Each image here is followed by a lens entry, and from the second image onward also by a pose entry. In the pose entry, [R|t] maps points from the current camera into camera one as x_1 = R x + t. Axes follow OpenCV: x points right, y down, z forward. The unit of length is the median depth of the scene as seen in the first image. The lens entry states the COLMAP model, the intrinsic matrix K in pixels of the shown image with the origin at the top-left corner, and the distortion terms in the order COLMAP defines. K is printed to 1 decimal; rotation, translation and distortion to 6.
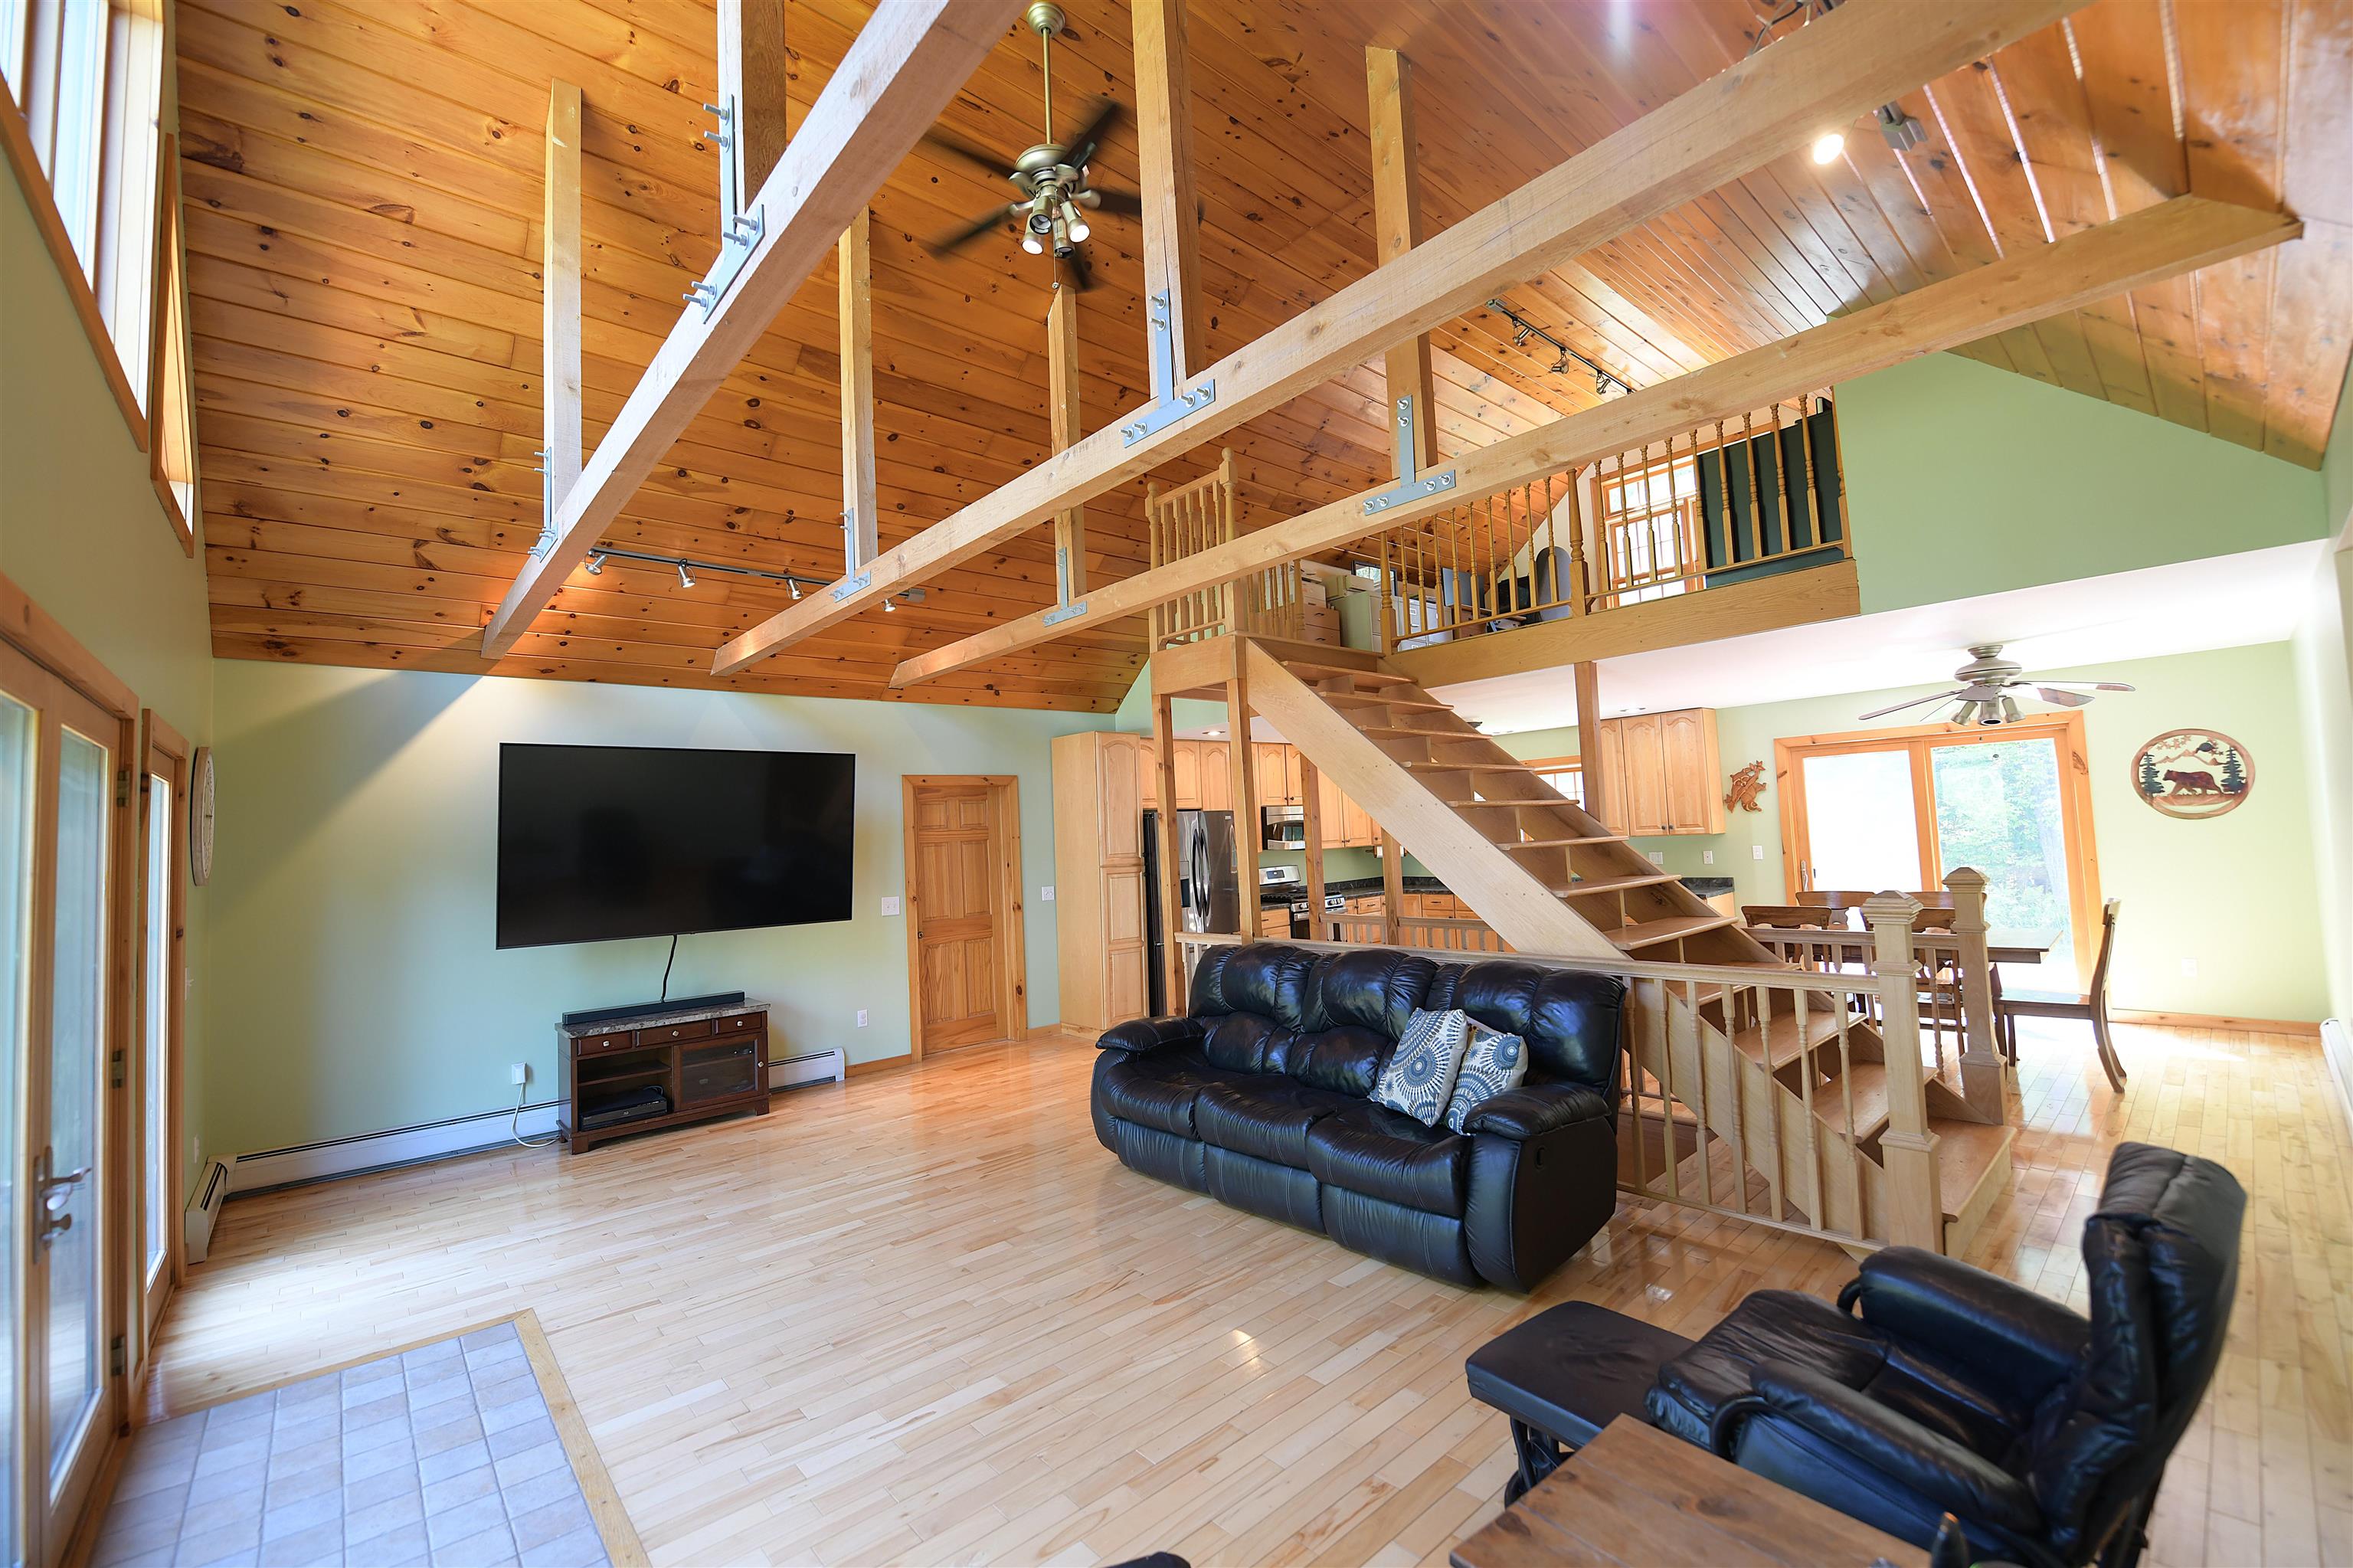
lens RADIAL K [[963.1, 0, 1187.6], [0, 963.1, 777.7], [0, 0, 1]] dist [-0.013892, -0.002753]
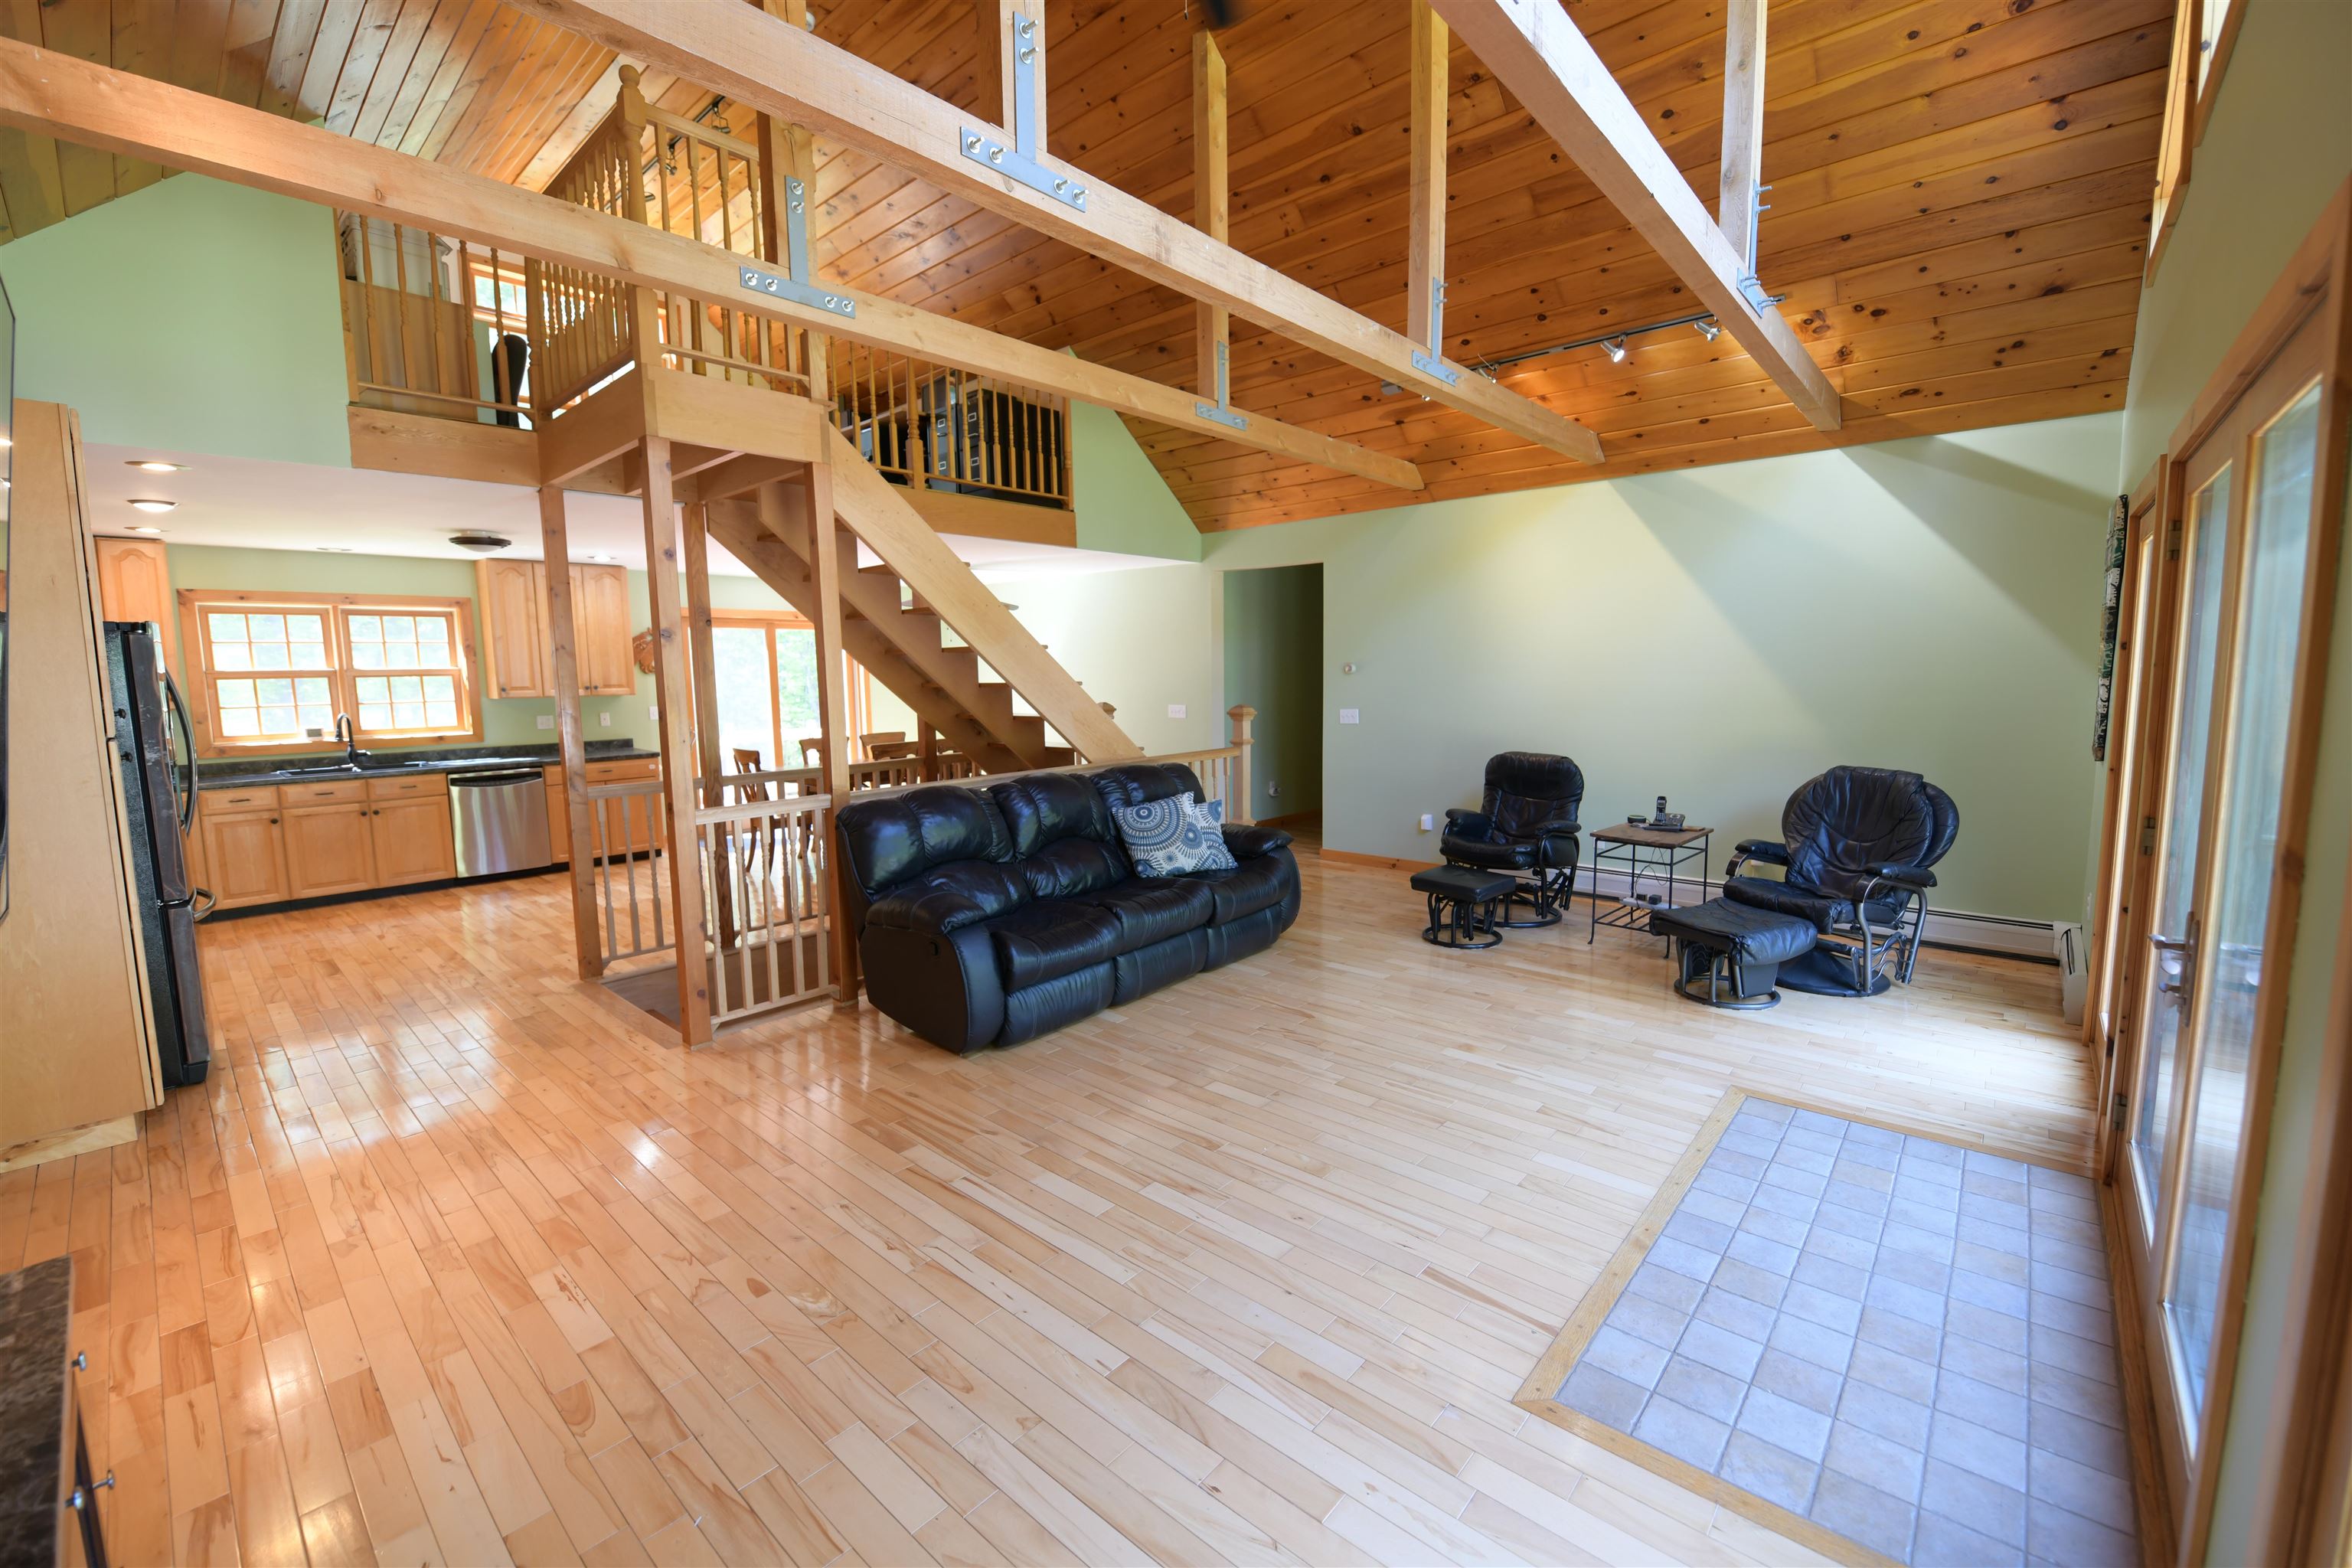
lens RADIAL K [[949.2, 0, 1189.2], [0, 949.2, 777.1], [0, 0, 1]] dist [-0.012549, -0.004075]
pose [[-0.121715, -0.065870, 0.990377, -0.686994], [-0.040096, 0.997307, 0.061404, 0.081241], [-0.991755, -0.032236, -0.124028, 0.724161]]
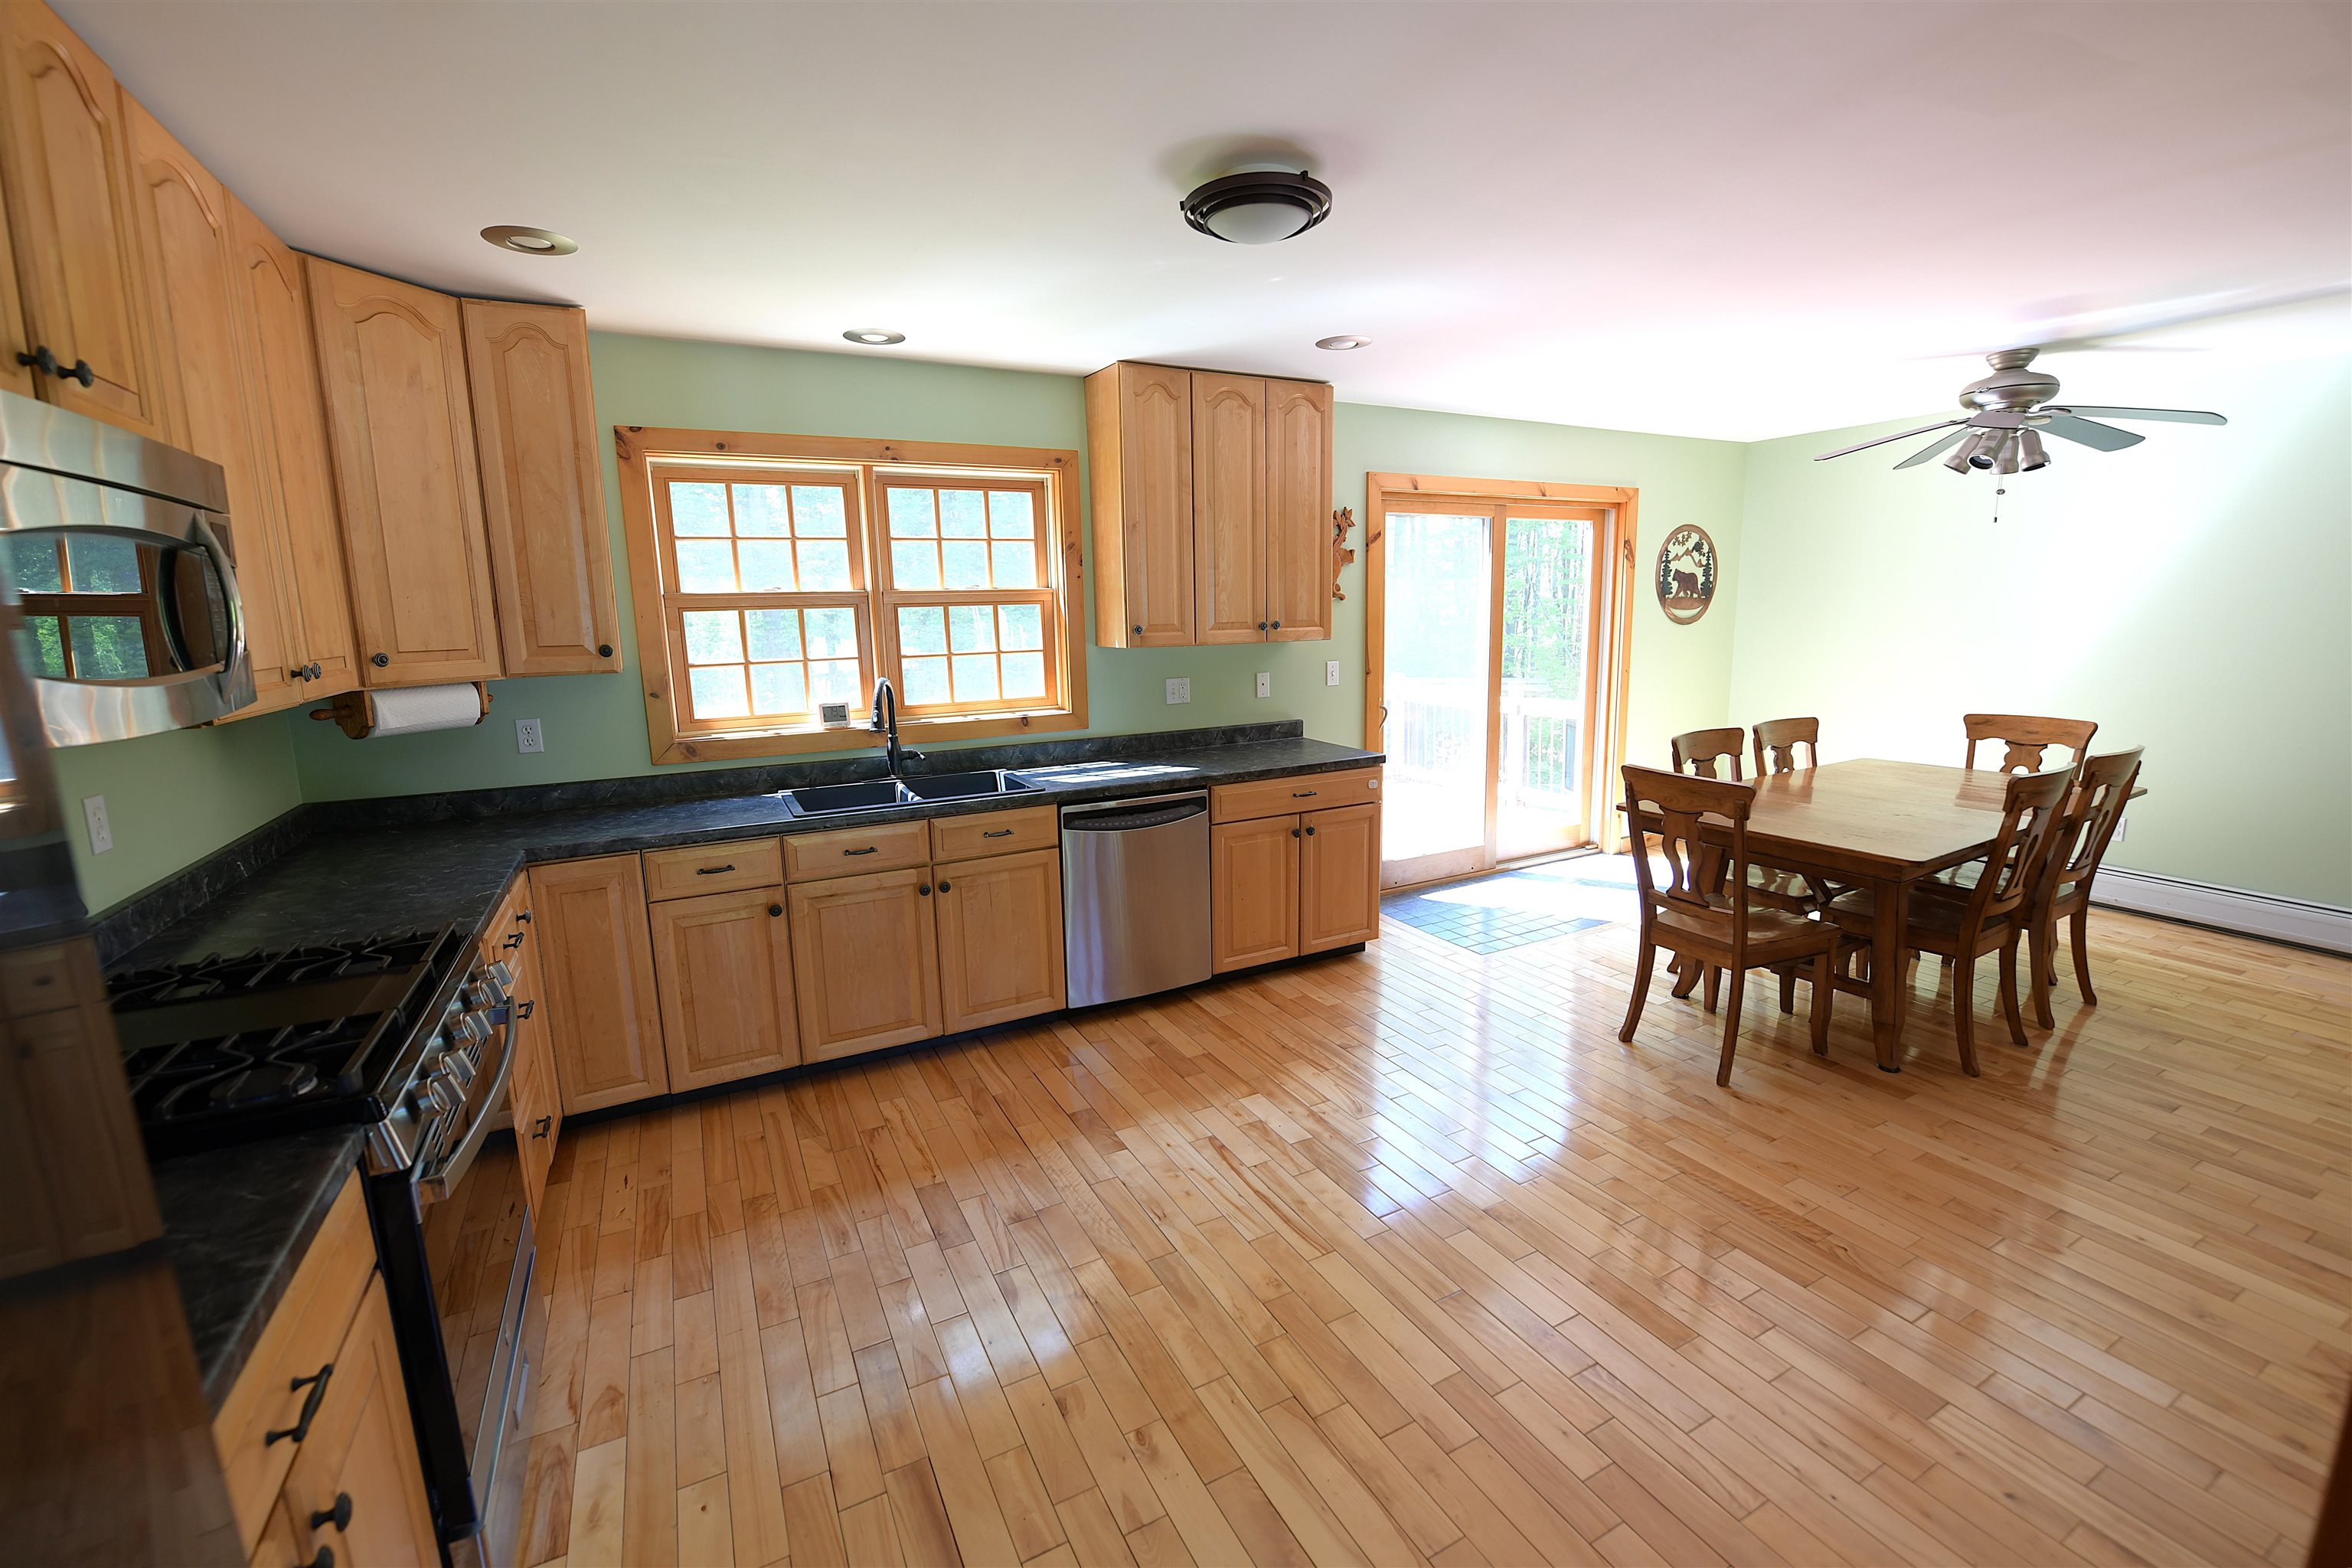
lens RADIAL K [[962.6, 0, 1187.1], [0, 962.6, 777.7], [0, 0, 1]] dist [-0.013892, -0.002753]
pose [[0.238295, -0.127264, 0.962819, 0.016720], [-0.046577, 0.988739, 0.142218, 0.083223], [-0.970075, -0.078735, 0.229684, 1.266449]]
